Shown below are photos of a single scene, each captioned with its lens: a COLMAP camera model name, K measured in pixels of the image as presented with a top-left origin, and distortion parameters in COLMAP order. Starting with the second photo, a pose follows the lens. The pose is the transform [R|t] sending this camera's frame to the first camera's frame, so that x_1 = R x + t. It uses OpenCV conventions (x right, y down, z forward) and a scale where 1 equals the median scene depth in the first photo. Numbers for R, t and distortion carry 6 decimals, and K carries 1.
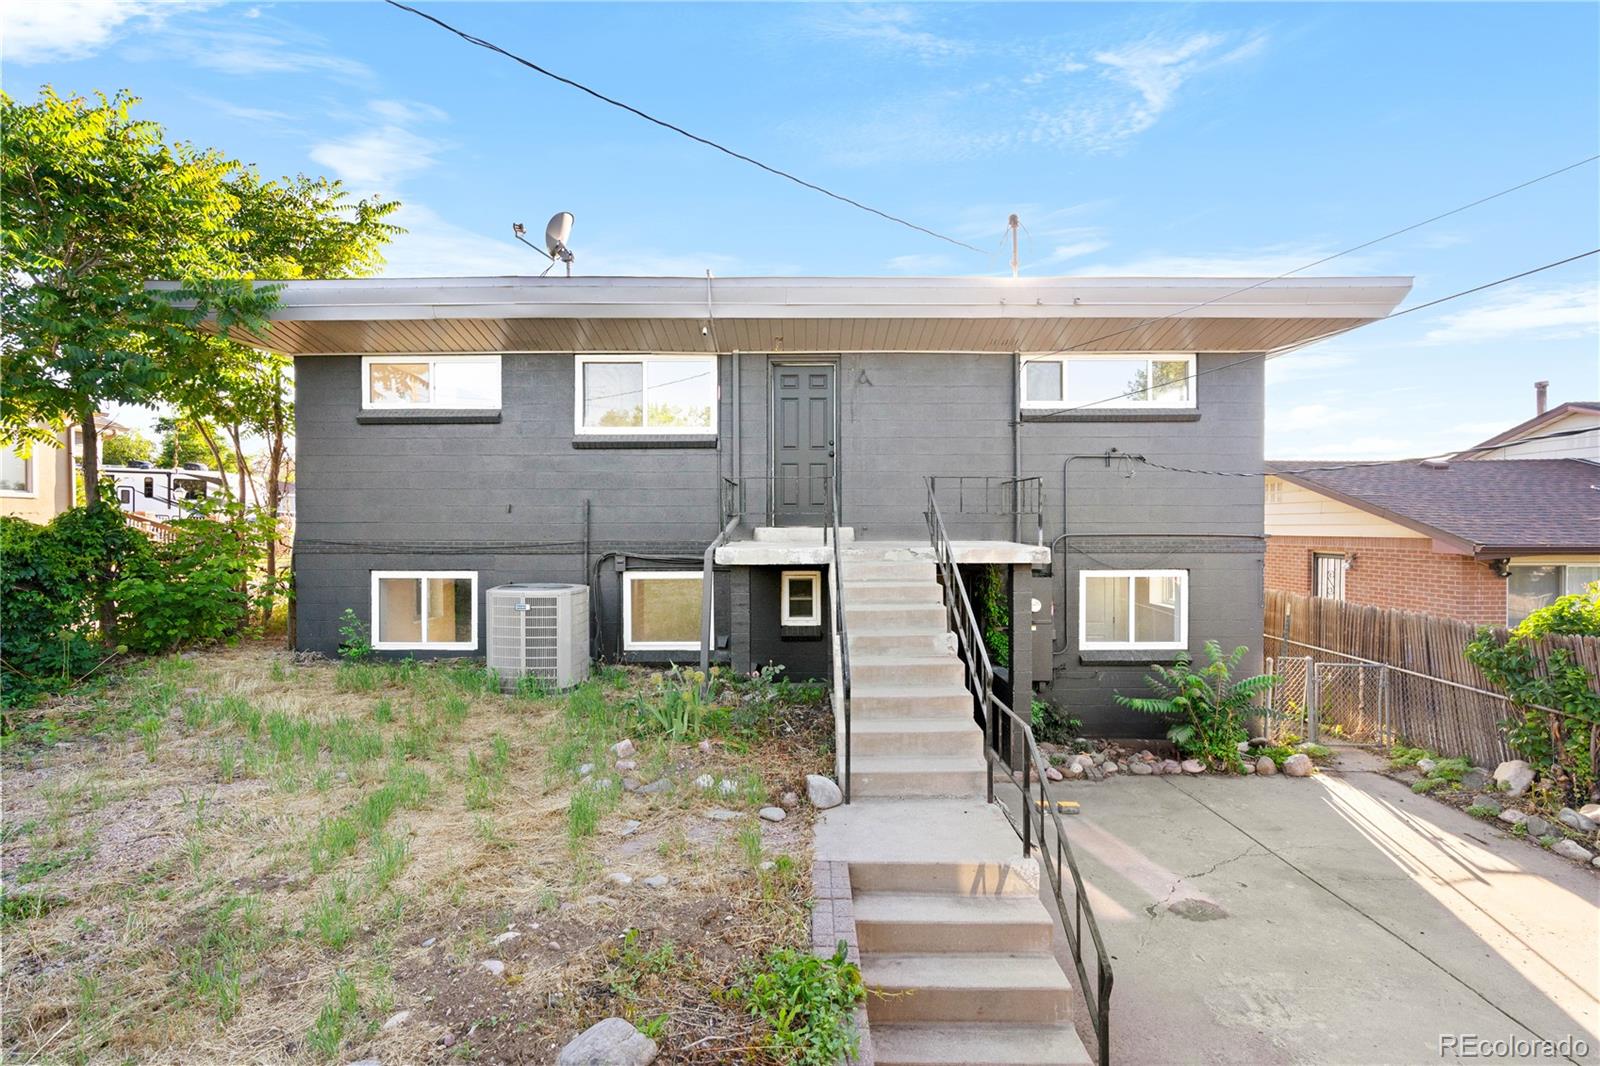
lens RADIAL K [[720.4, 0, 800.0], [0, 720.4, 533.0], [0, 0, 1]] dist [-0.000841, 0.000101]
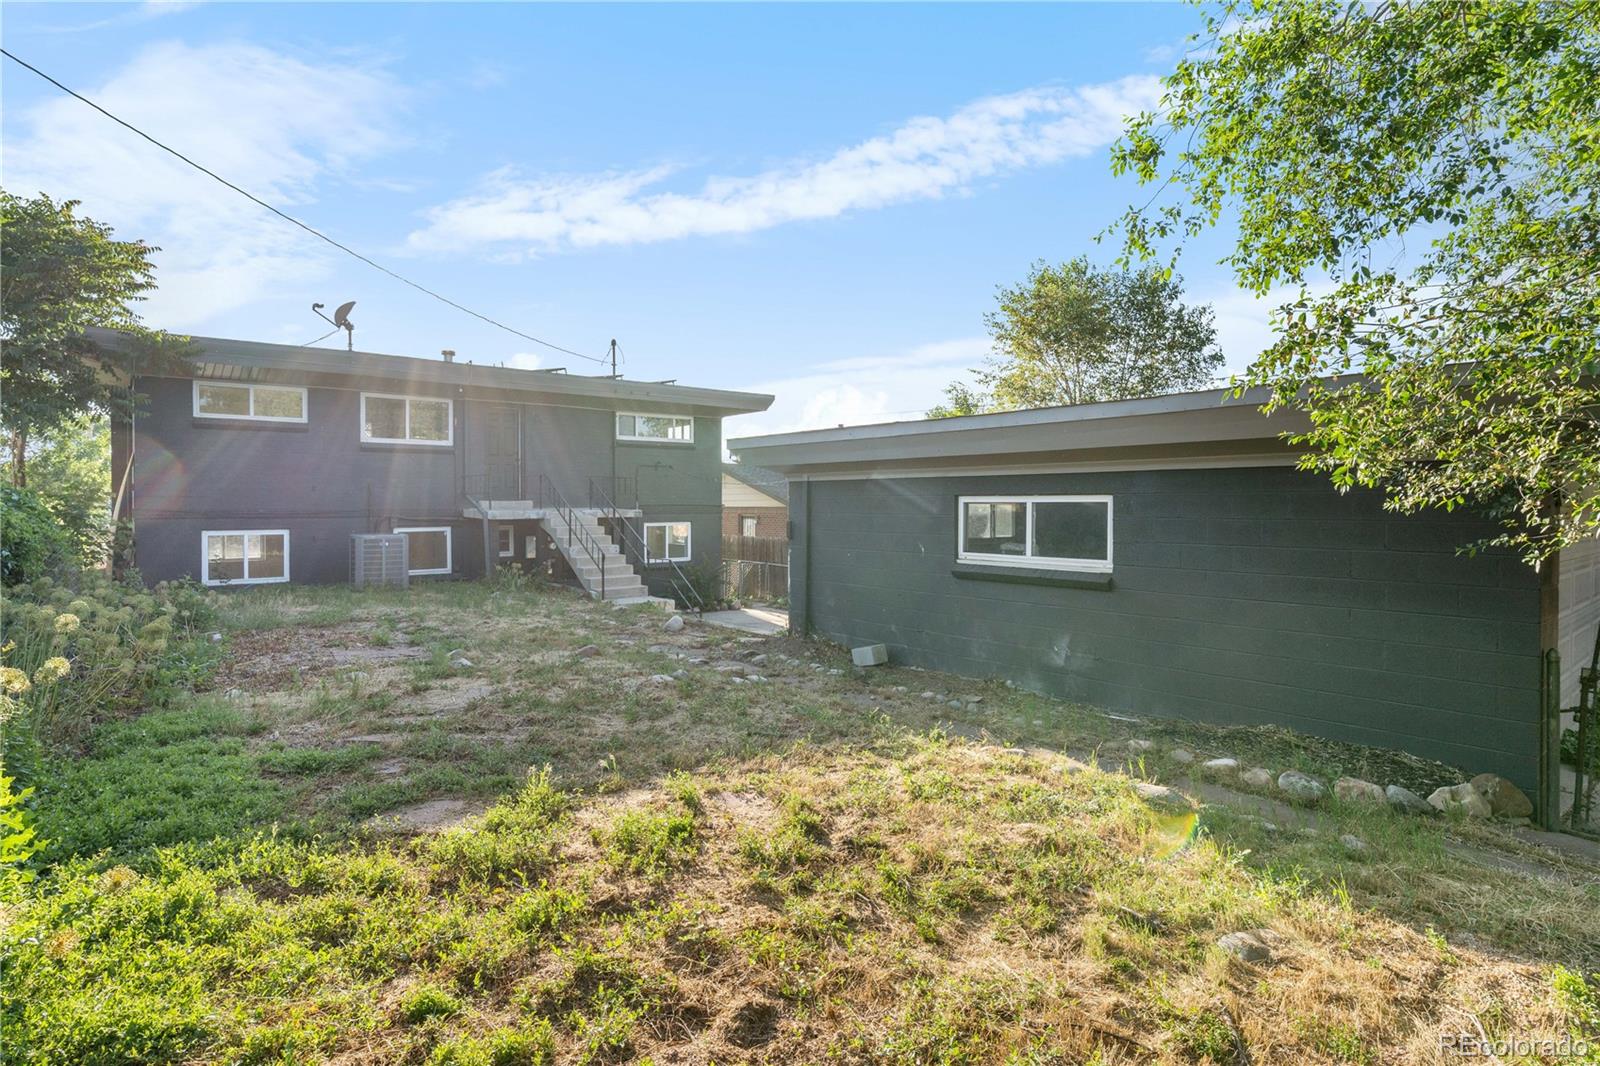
lens RADIAL K [[843.7, 0, 800.0], [0, 843.7, 533.0], [0, 0, 1]] dist [-0.000646, -0.000076]
pose [[0.773175, -0.023583, 0.633754, -0.740597], [0.008030, 0.999592, 0.027399, 0.019727], [-0.634142, -0.016095, 0.773049, -1.049477]]
